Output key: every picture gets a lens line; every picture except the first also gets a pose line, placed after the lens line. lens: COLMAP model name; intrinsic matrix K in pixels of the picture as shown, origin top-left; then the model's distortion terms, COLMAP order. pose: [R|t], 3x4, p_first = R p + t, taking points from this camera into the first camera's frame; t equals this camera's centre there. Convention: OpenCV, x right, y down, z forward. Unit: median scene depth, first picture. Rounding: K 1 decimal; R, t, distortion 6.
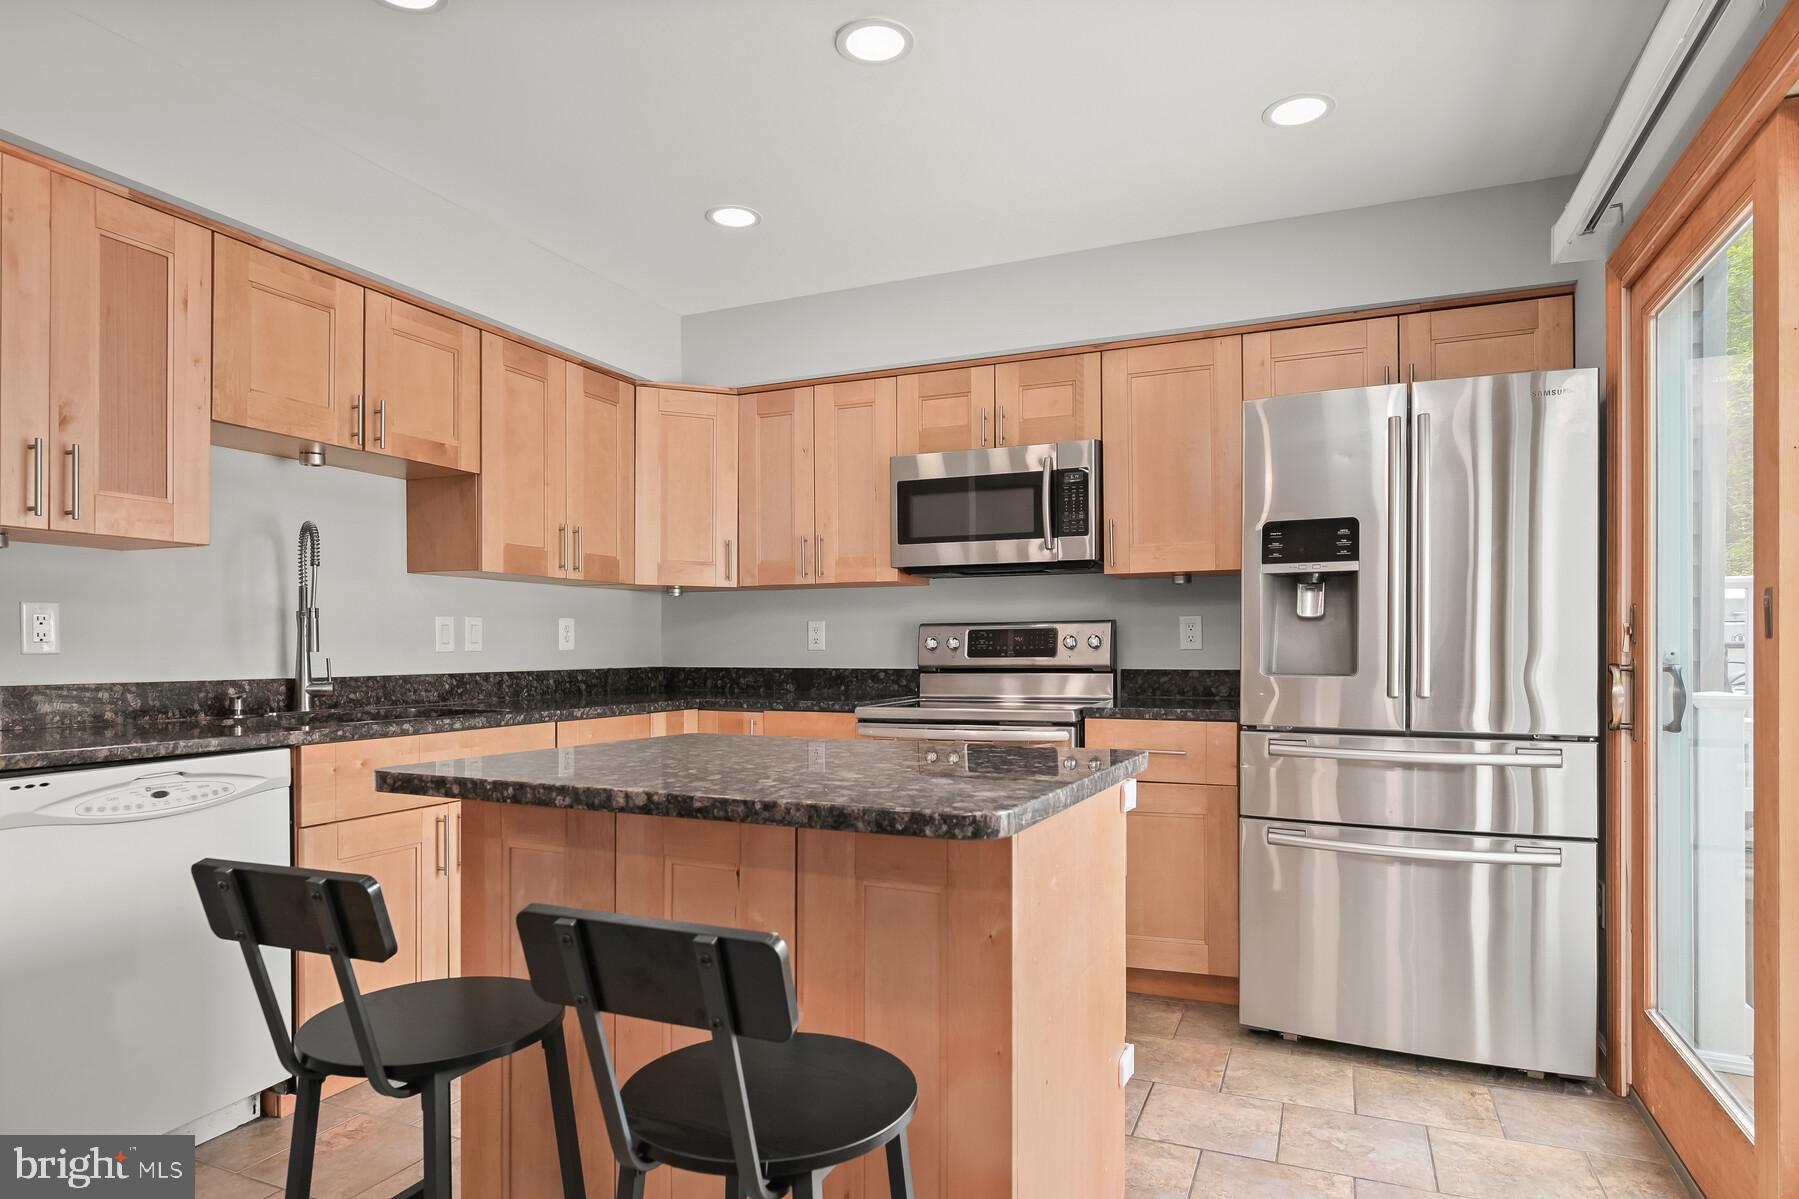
lens RADIAL K [[1023.1, 0, 904.7], [0, 1023.1, 662.3], [0, 0, 1]] dist [-0.011499, 0.001765]
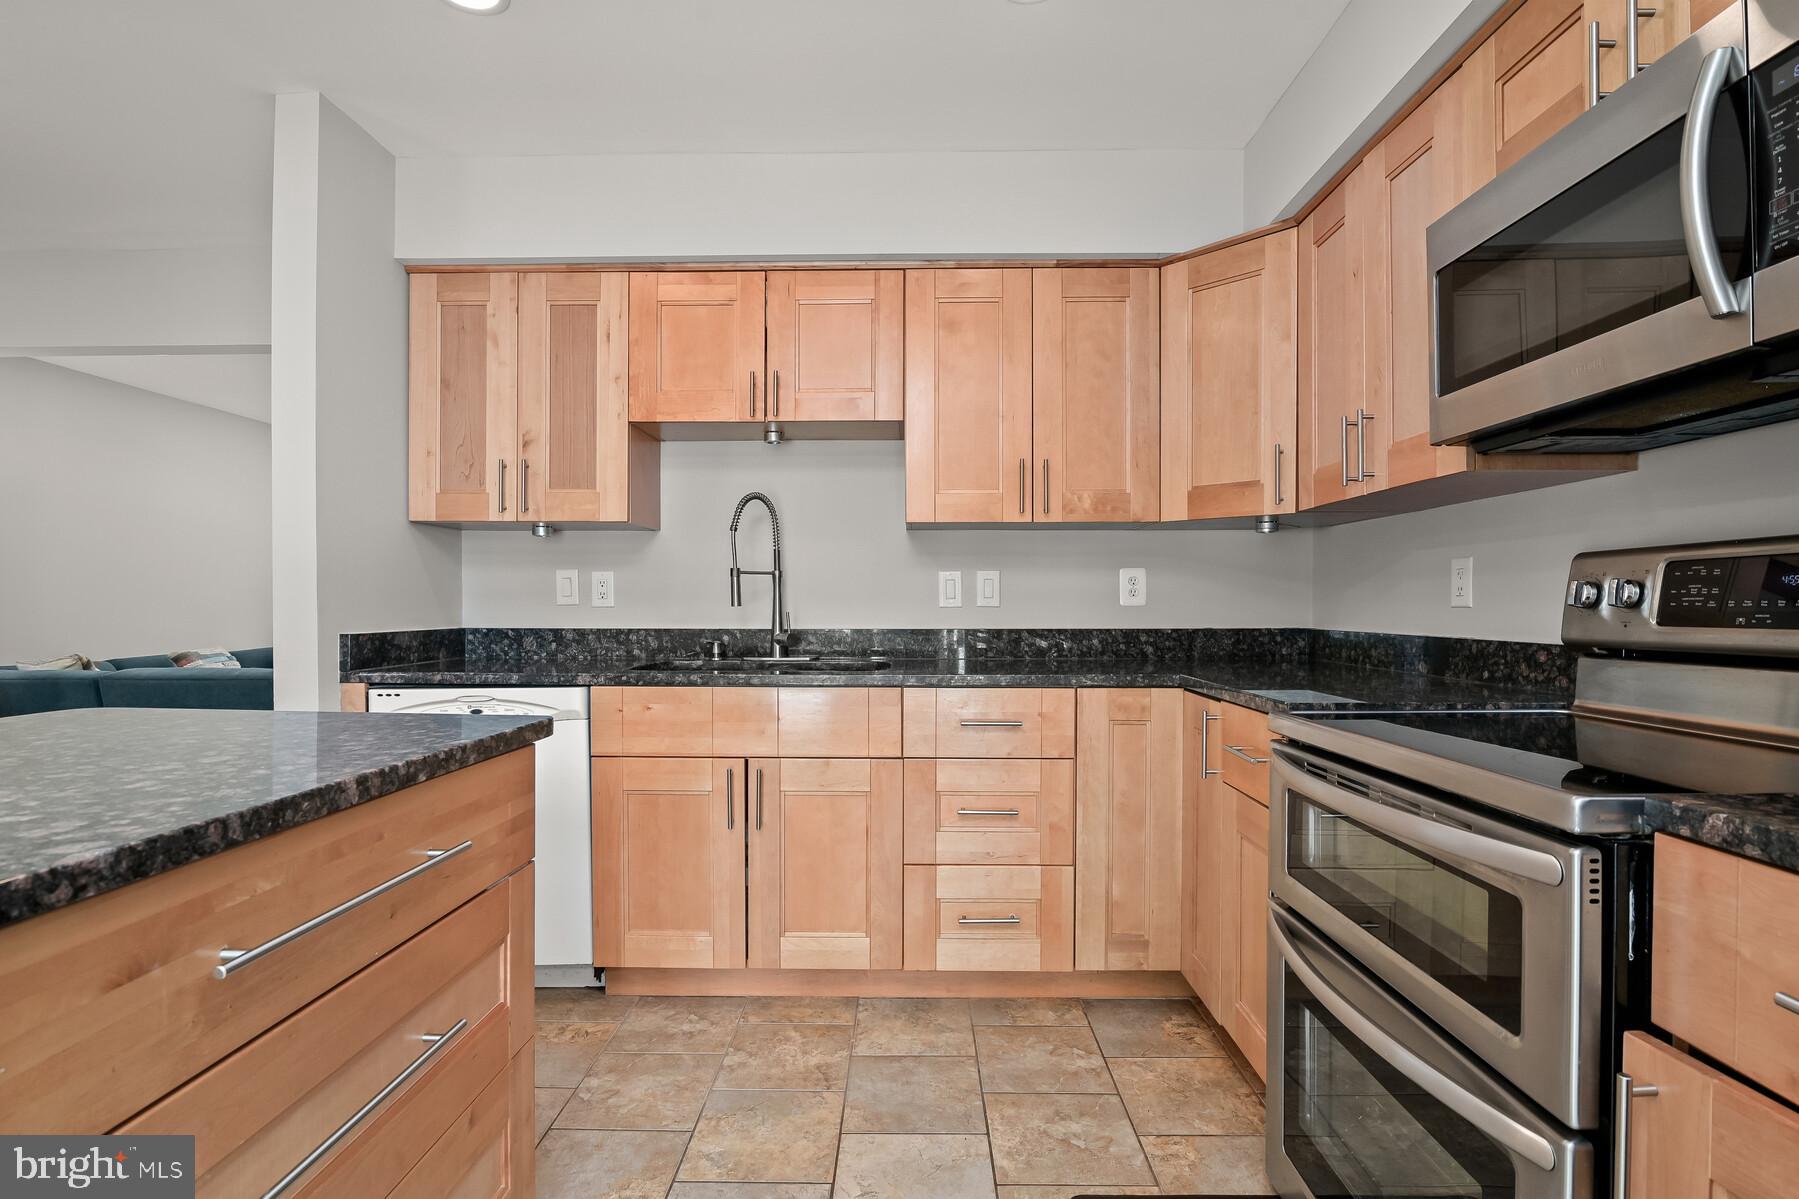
lens RADIAL K [[866.9, 0, 887.9], [0, 866.9, 612.7], [0, 0, 1]] dist [-0.020120, 0.001600]
pose [[0.371509, 0.011081, -0.928363, 0.338769], [-0.013391, 0.999889, 0.006576, -0.010266], [0.928333, 0.009989, 0.371616, 0.701806]]
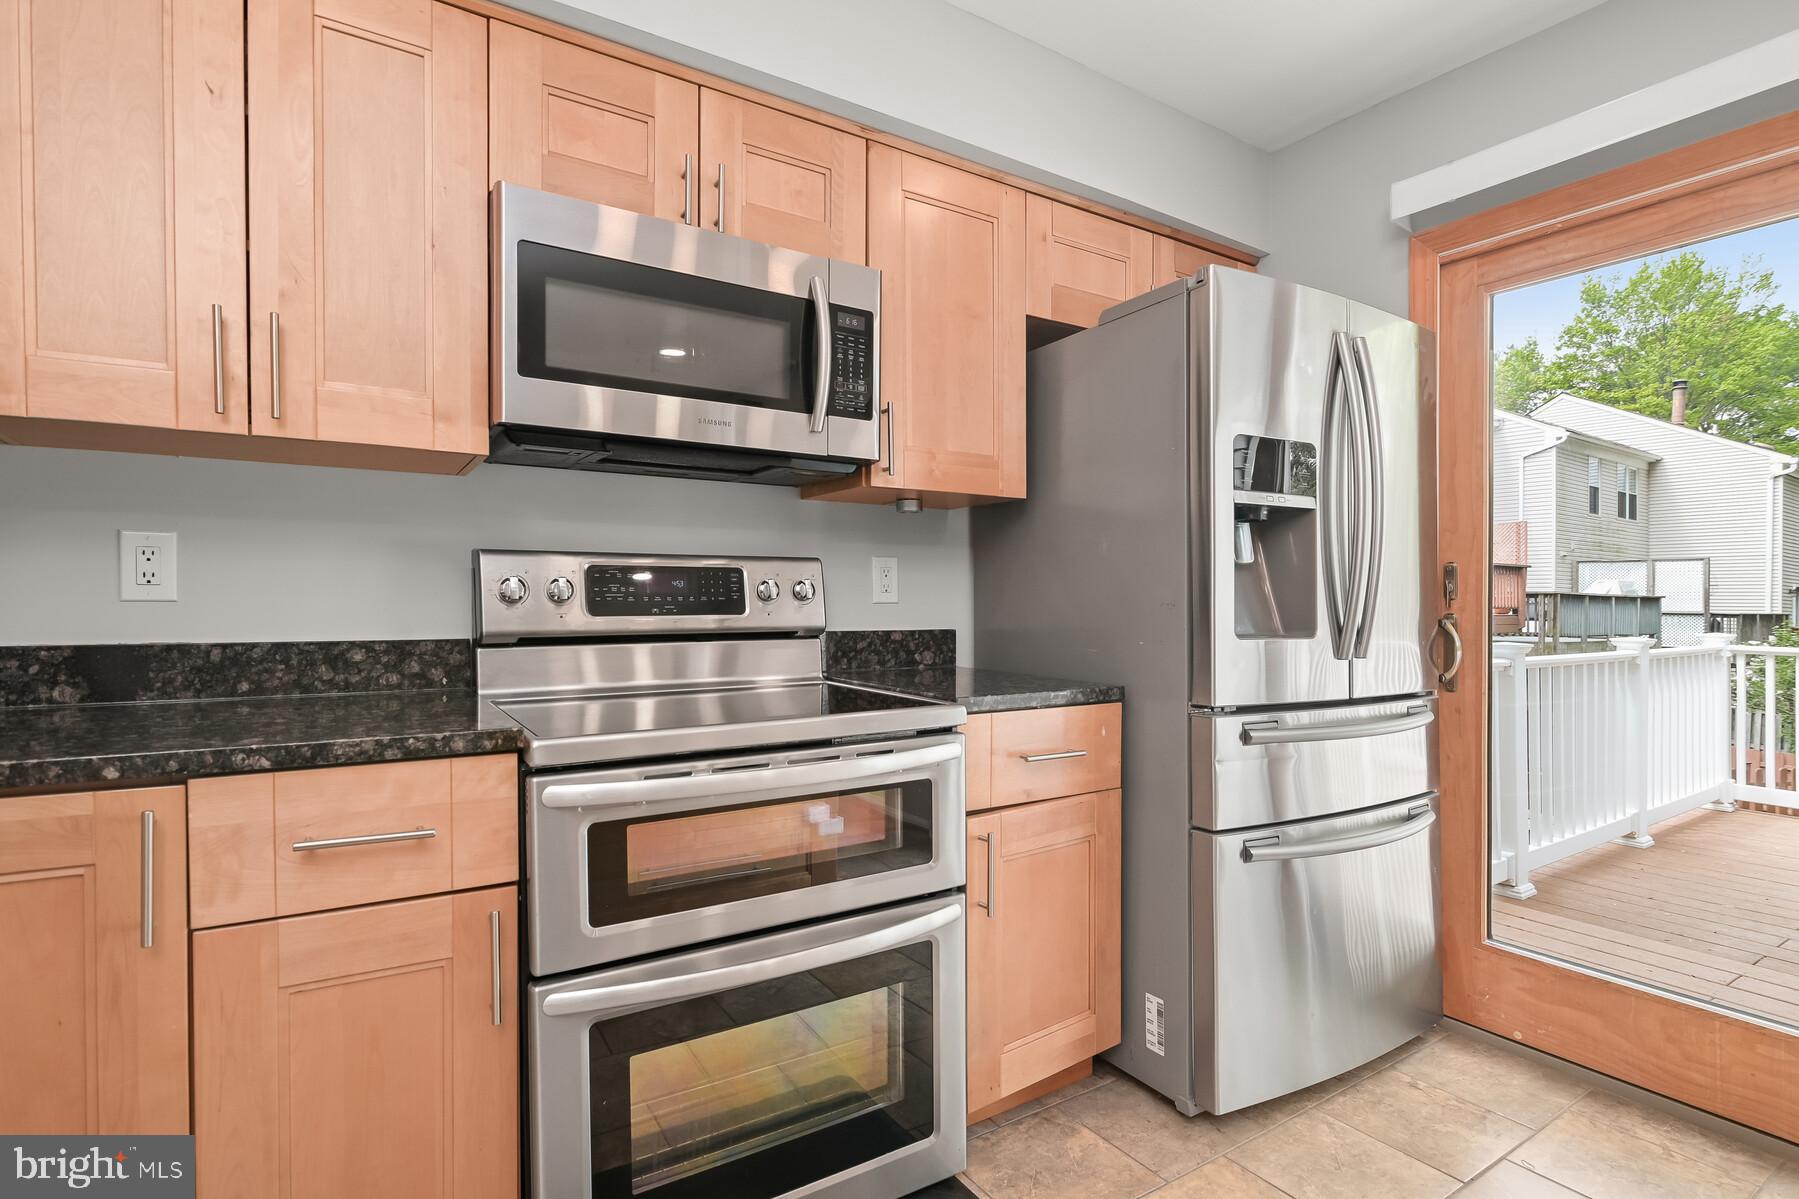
lens RADIAL K [[866.9, 0, 878.8], [0, 866.9, 618.2], [0, 0, 1]] dist [-0.020120, 0.001600]
pose [[0.568266, -0.010946, 0.822772, -0.279333], [0.006118, 0.999940, 0.009078, -0.008490], [-0.822822, -0.000125, 0.568299, 0.760888]]
